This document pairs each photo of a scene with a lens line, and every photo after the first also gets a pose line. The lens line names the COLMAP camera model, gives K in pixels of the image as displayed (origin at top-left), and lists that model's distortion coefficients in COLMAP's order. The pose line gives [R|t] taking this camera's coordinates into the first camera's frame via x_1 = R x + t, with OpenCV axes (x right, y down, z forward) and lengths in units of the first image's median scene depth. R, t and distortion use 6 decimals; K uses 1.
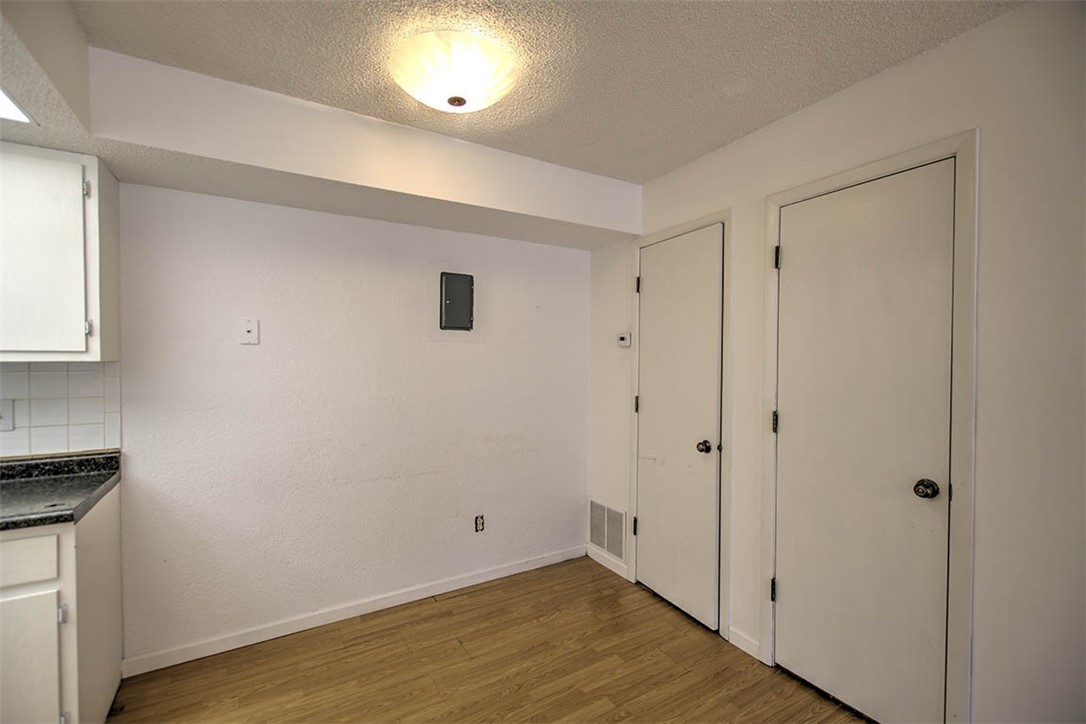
lens RADIAL K [[463.9, 0, 540.5], [0, 463.9, 365.1], [0, 0, 1]] dist [0.020995, -0.018320]
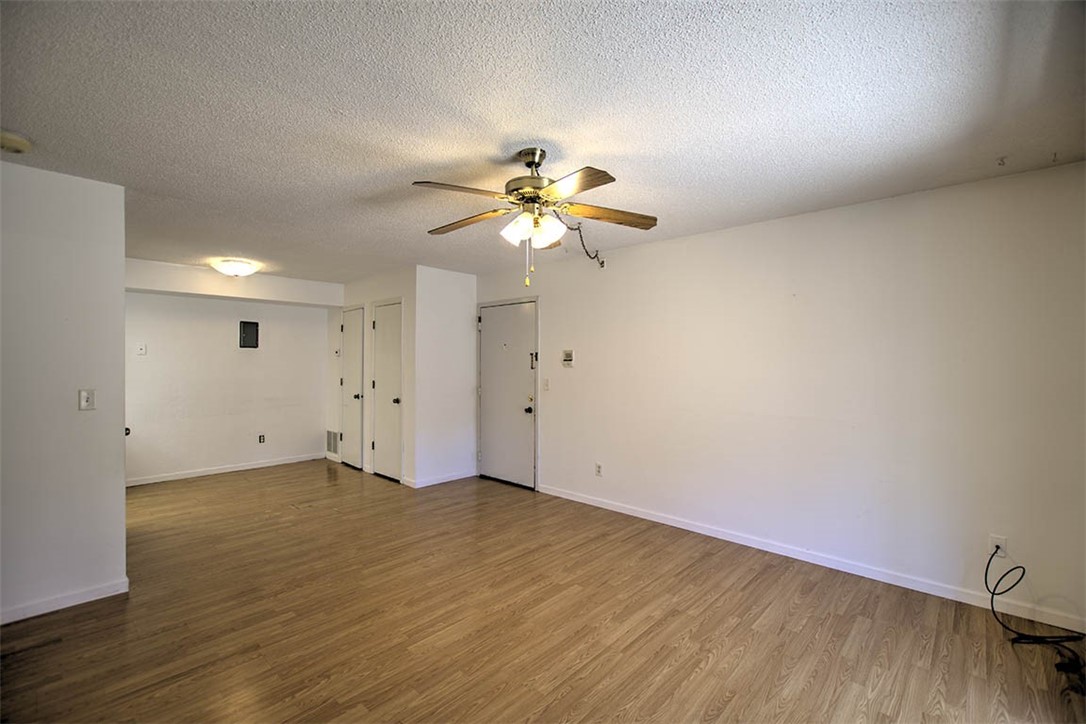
lens RADIAL K [[463.9, 0, 540.5], [0, 463.9, 365.1], [0, 0, 1]] dist [0.020995, -0.018320]
pose [[0.962273, 0.000846, 0.272086, 0.572248], [0.000841, 0.999981, -0.006083, 0.019427], [-0.272086, 0.006083, 0.962254, -1.555130]]
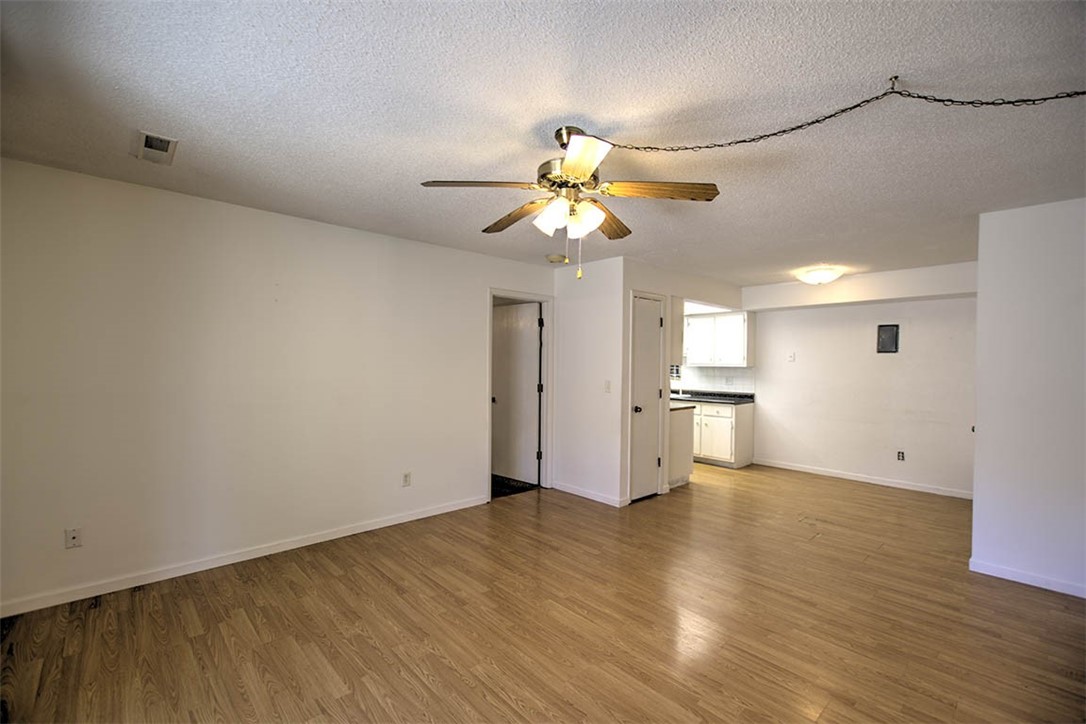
lens RADIAL K [[463.9, 0, 540.5], [0, 463.9, 365.1], [0, 0, 1]] dist [0.020995, -0.018320]
pose [[0.200152, 0.006891, -0.979741, 1.580870], [-0.026626, 0.999644, 0.001592, 0.011610], [0.979403, 0.025768, 0.200264, -0.900174]]
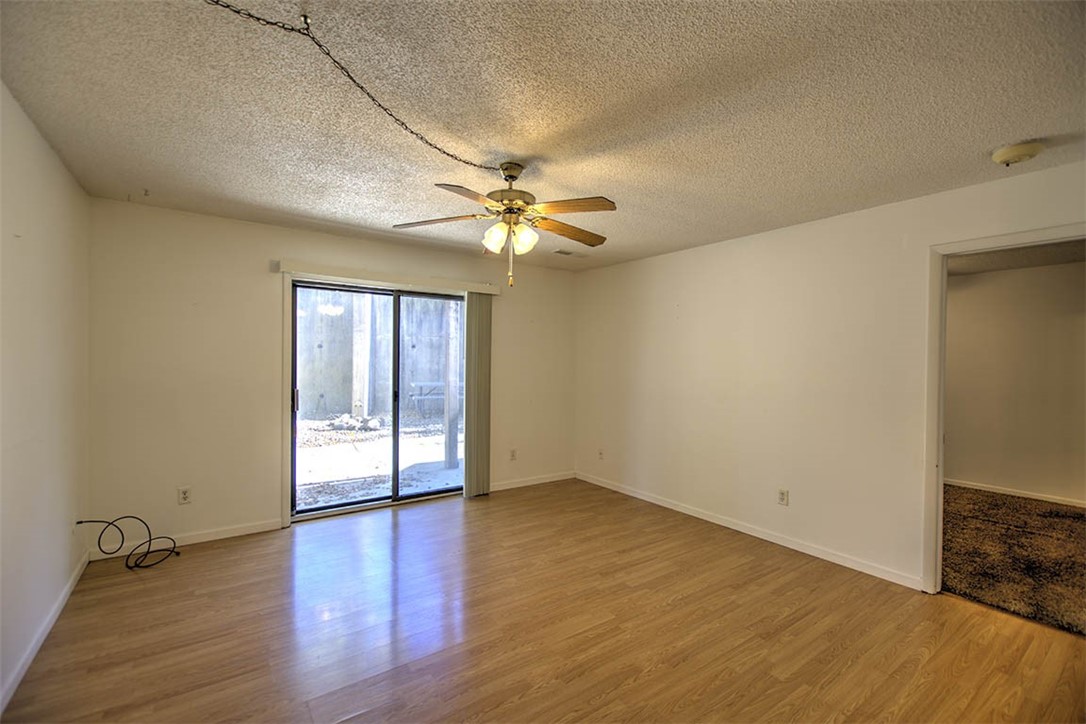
lens RADIAL K [[468.3, 0, 542.9], [0, 468.3, 364.4], [0, 0, 1]] dist [-0.004871, -0.000934]
pose [[-0.996514, -0.014789, -0.082104, 0.807240], [-0.016565, 0.999642, 0.020997, -0.002595], [0.081765, 0.022284, -0.996403, 0.276089]]
